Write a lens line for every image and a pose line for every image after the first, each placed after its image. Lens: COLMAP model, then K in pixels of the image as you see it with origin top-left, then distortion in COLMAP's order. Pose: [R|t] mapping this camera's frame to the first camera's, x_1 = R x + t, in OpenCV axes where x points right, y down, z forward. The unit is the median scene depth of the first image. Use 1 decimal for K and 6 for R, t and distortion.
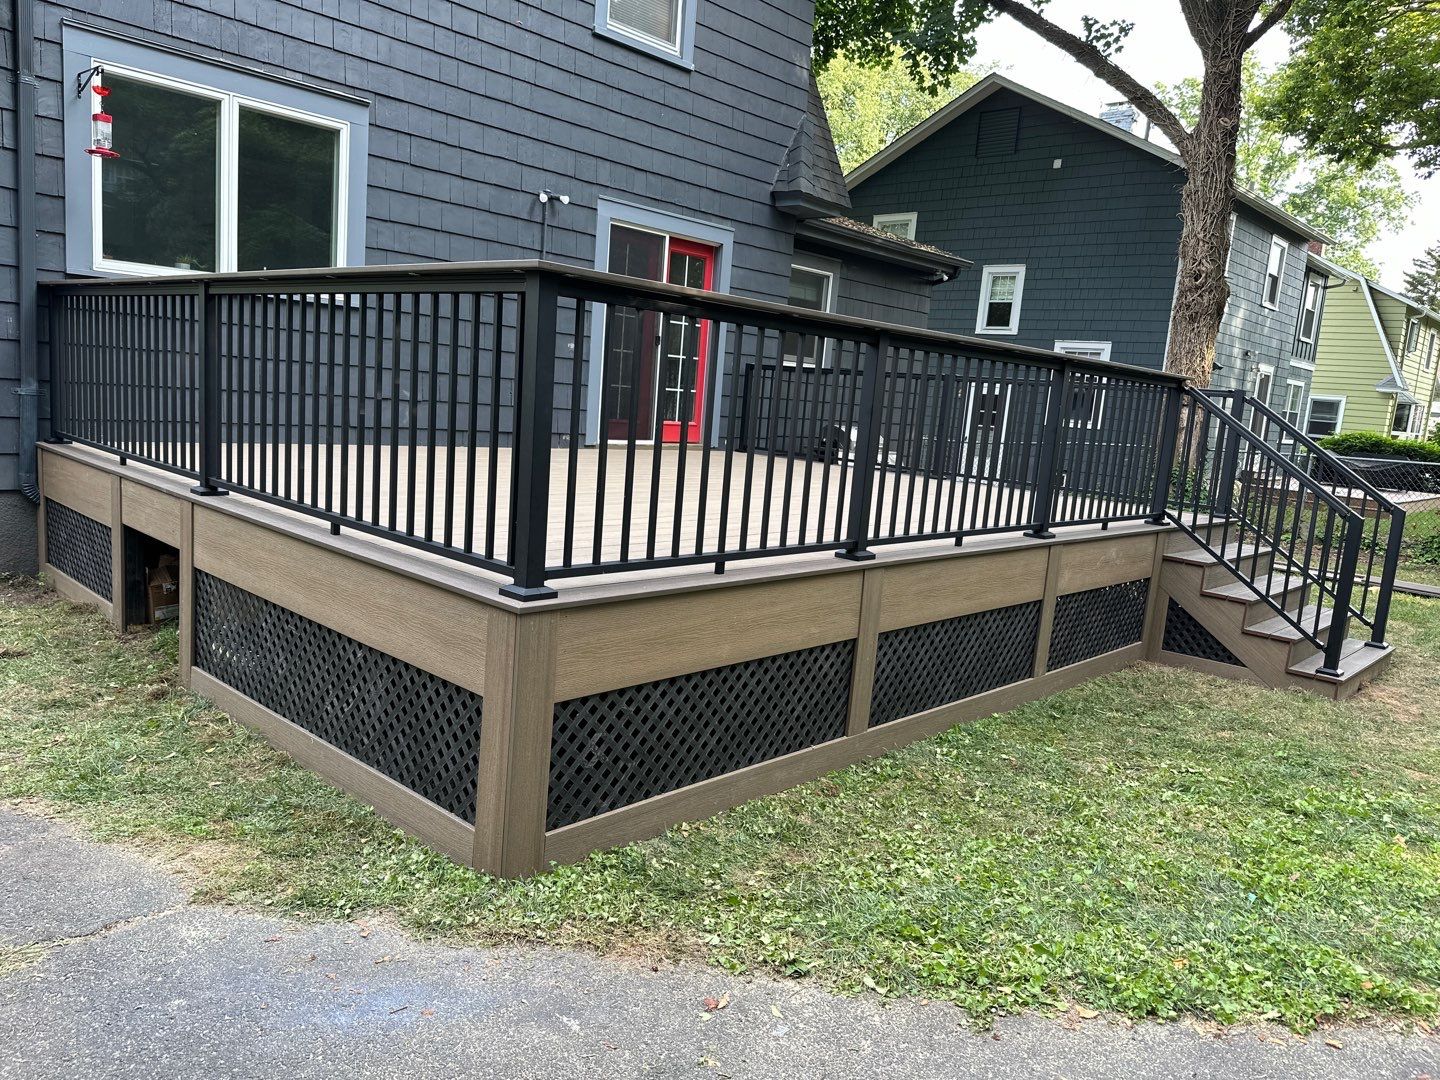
lens RADIAL K [[1019.6, 0, 726.0], [0, 1019.6, 544.3], [0, 0, 1]] dist [0.089089, -0.148929]
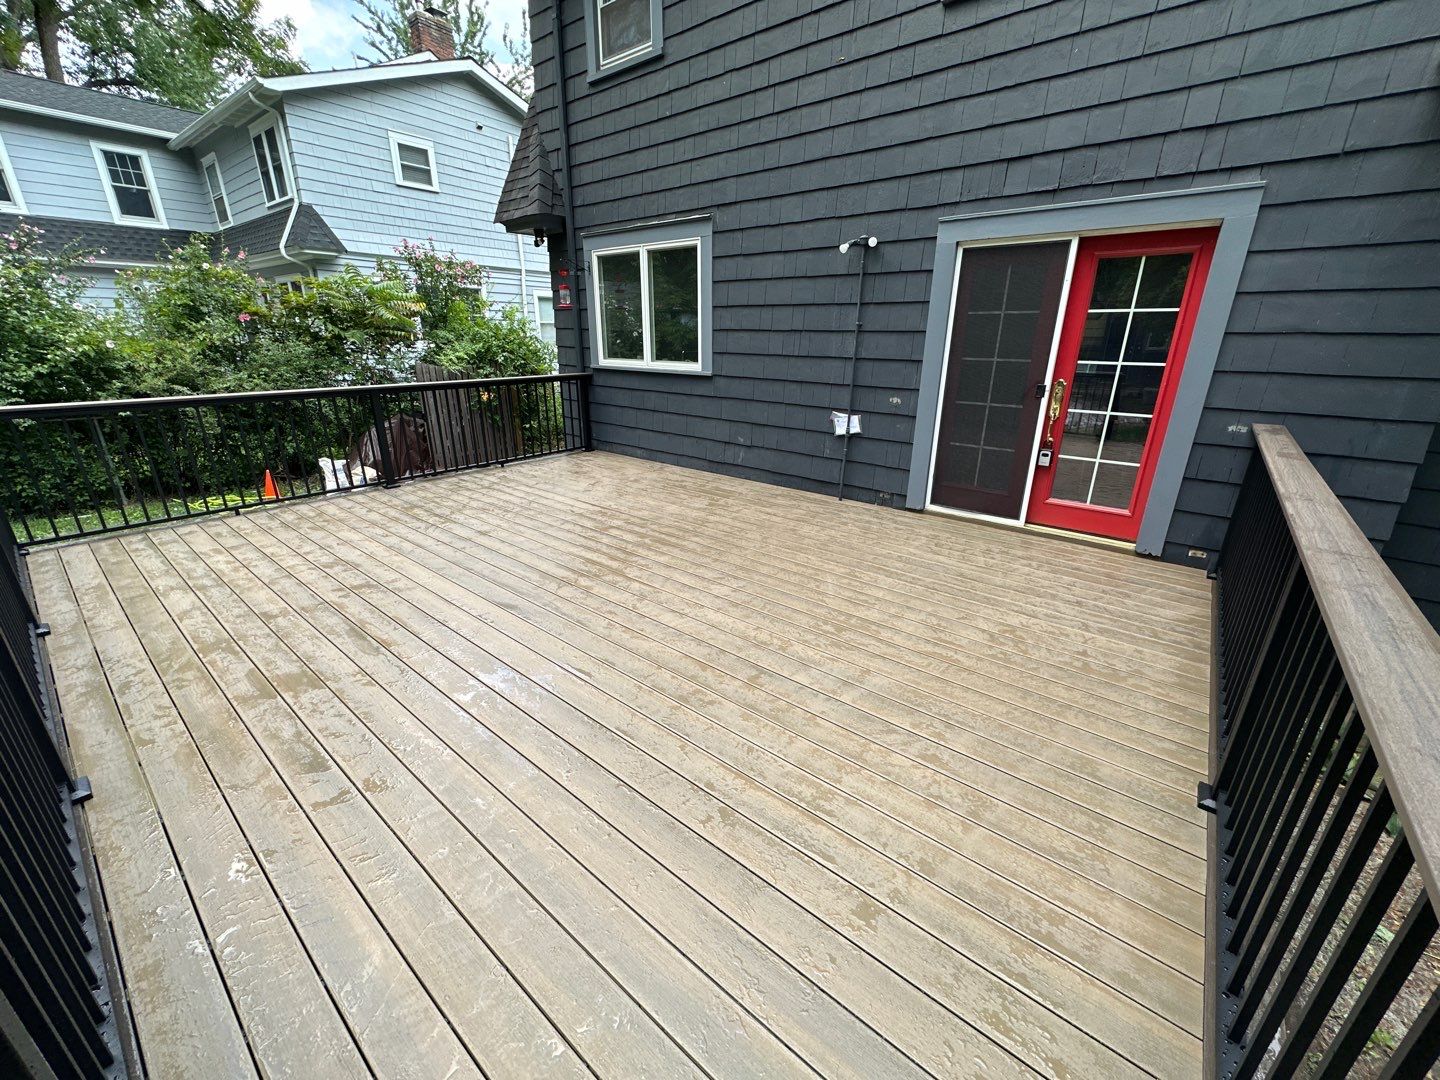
lens RADIAL K [[574.5, 0, 721.3], [0, 574.5, 536.9], [0, 0, 1]] dist [-0.001787, 0.000188]
pose [[0.073110, 0.260419, -0.962724, 0.358648], [-0.150358, 0.957152, 0.247493, -0.174676], [0.985925, 0.126659, 0.109134, 0.774967]]
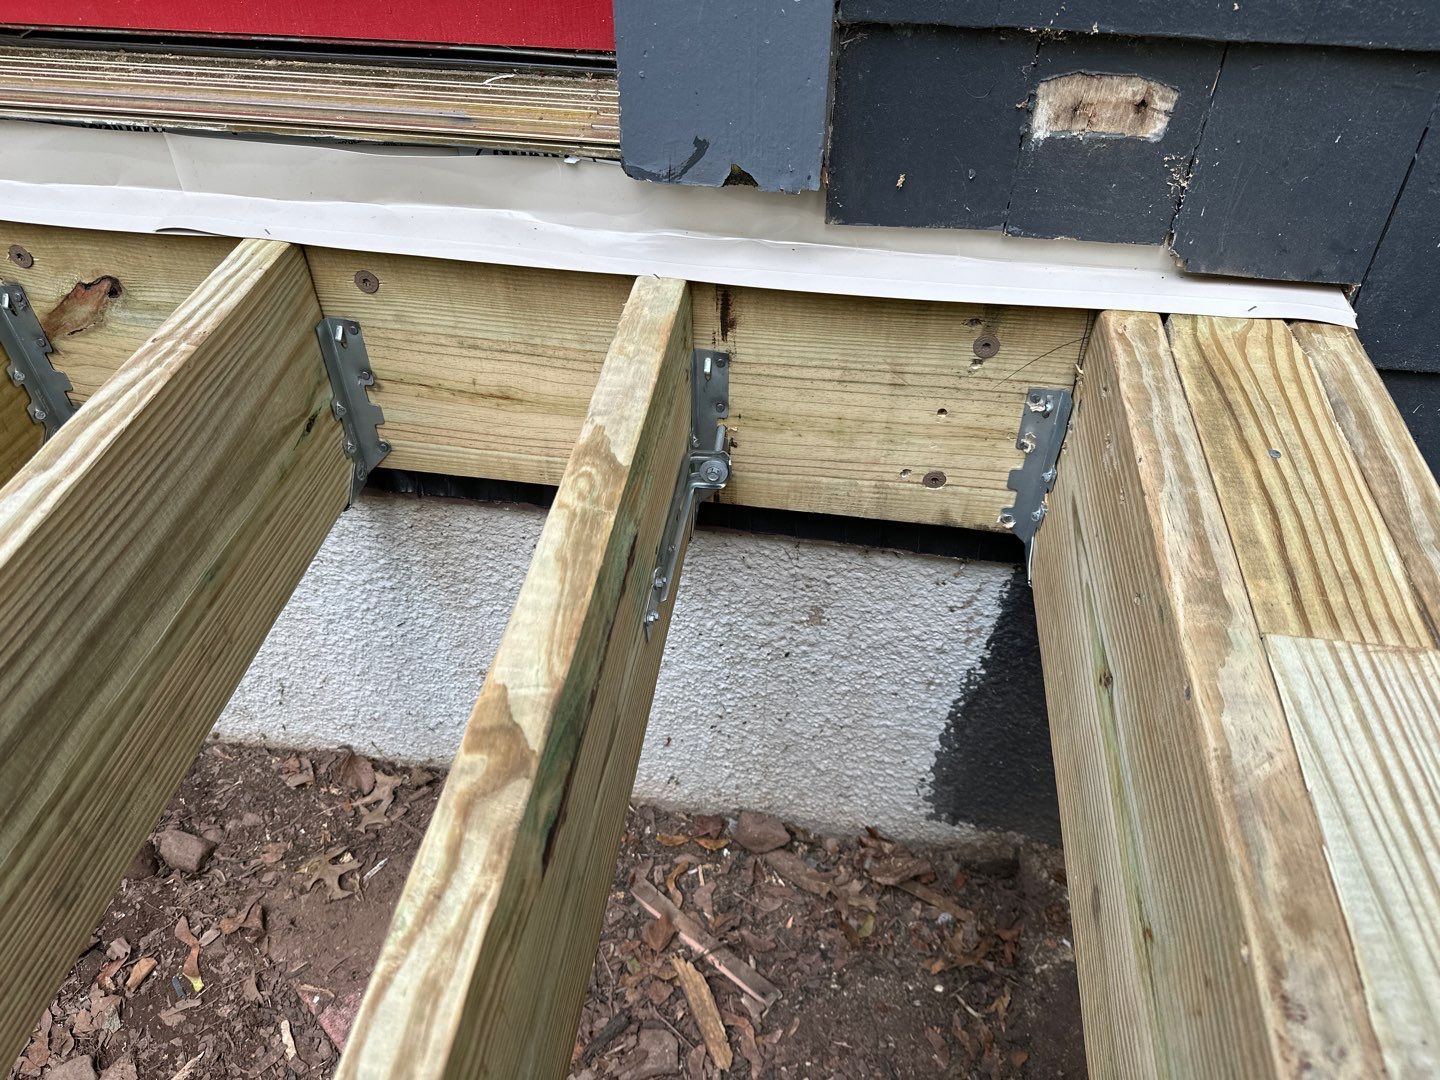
lens RADIAL K [[1009.1, 0, 719.4], [0, 1009.1, 541.8], [0, 0, 1]] dist [0.083420, -0.128877]
pose [[0.576102, 0.514878, -0.634829, 0.049425], [-0.081124, 0.808847, 0.582396, -0.130243], [0.813342, -0.284019, 0.507747, 1.077755]]
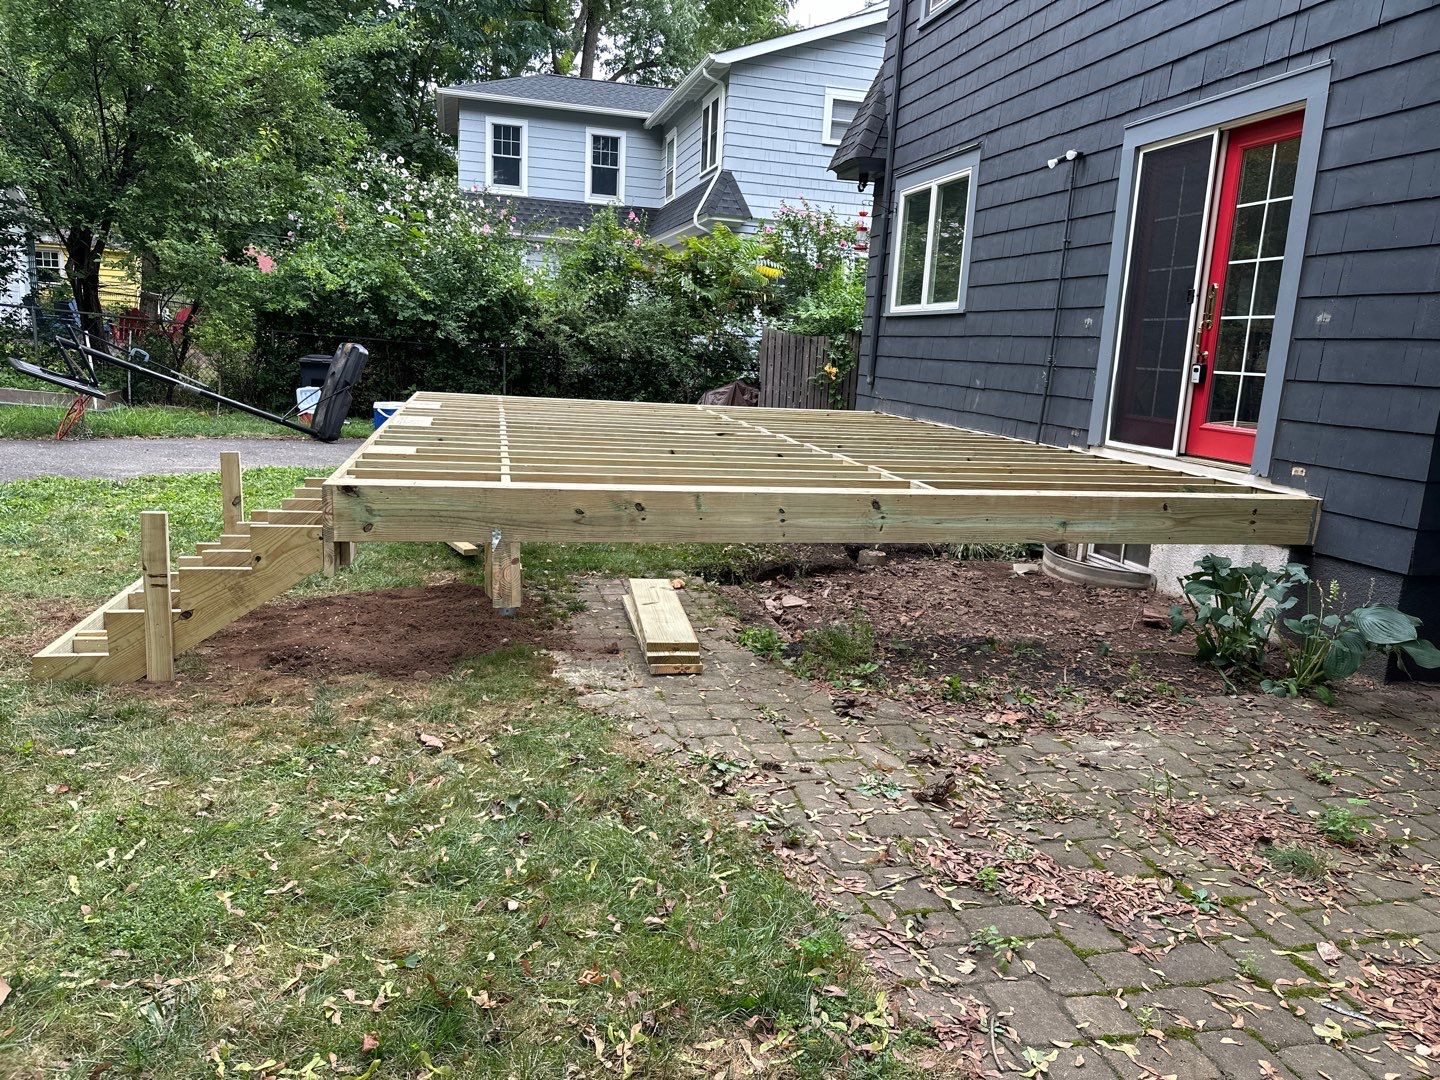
lens RADIAL K [[1020.2, 0, 722.5], [0, 1020.2, 541.6], [0, 0, 1]] dist [0.044374, -0.052039]
pose [[-0.545762, 0.050039, -0.836445, 0.682630], [-0.221094, 0.954242, 0.201345, -0.122240], [0.808246, 0.294819, -0.509726, 1.192163]]
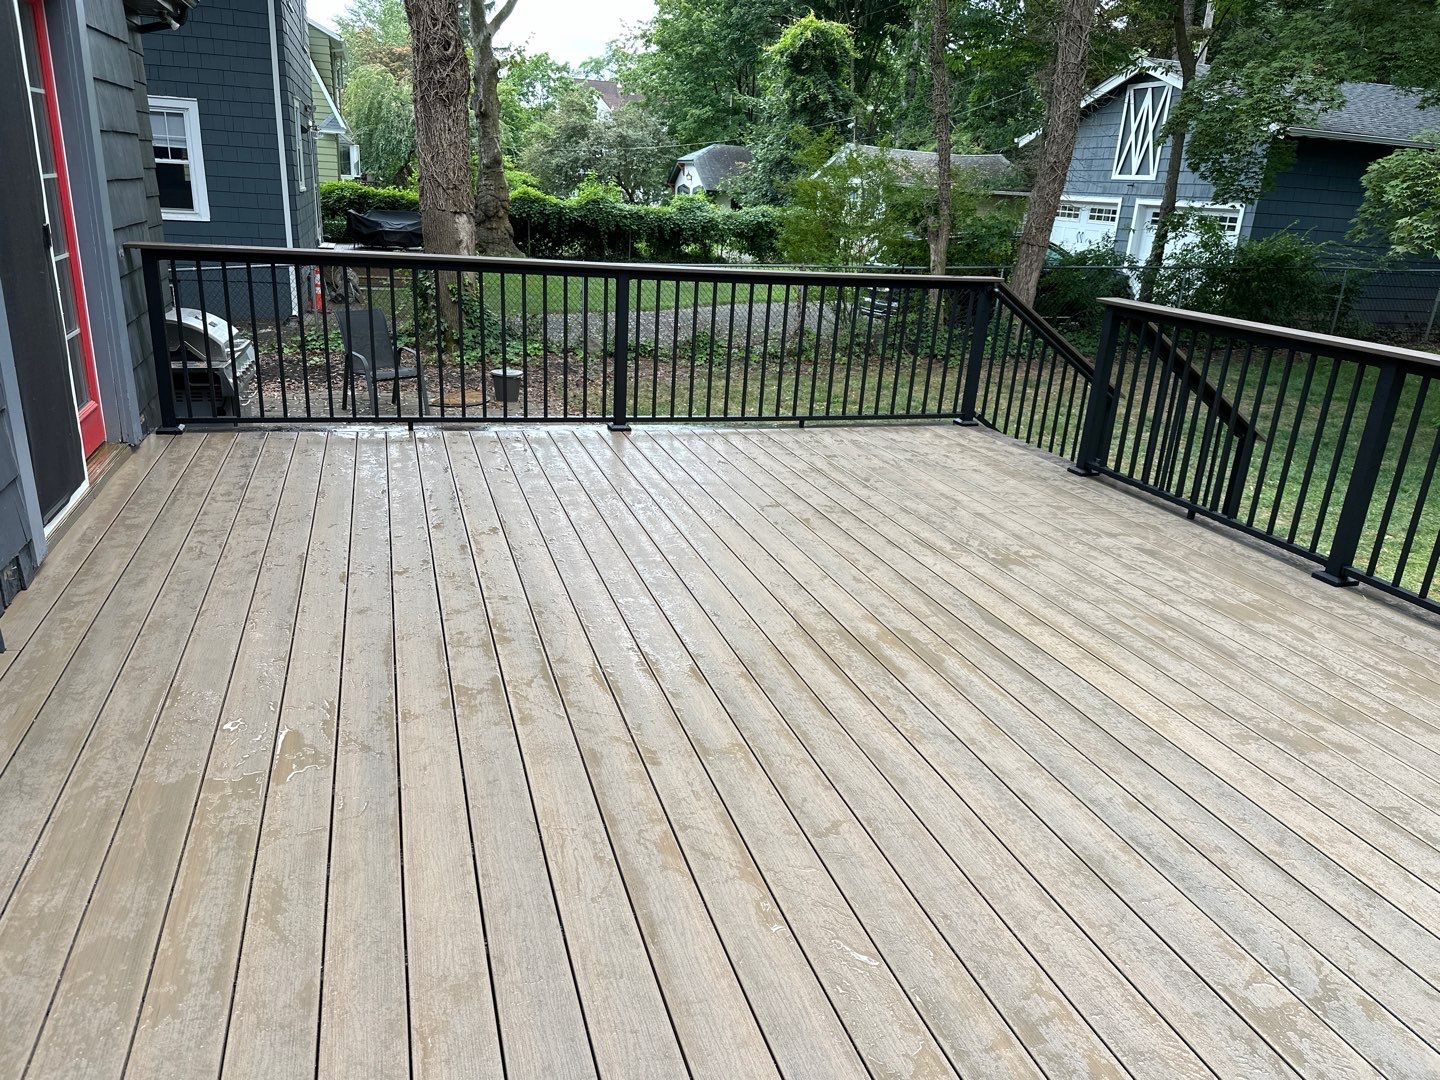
lens RADIAL K [[1009.1, 0, 719.4], [0, 1009.1, 541.8], [0, 0, 1]] dist [0.083420, -0.128877]
pose [[0.485551, -0.337587, 0.806396, -0.306026], [0.110944, 0.938768, 0.326201, -0.197873], [-0.867140, -0.068923, 0.493273, 0.600848]]
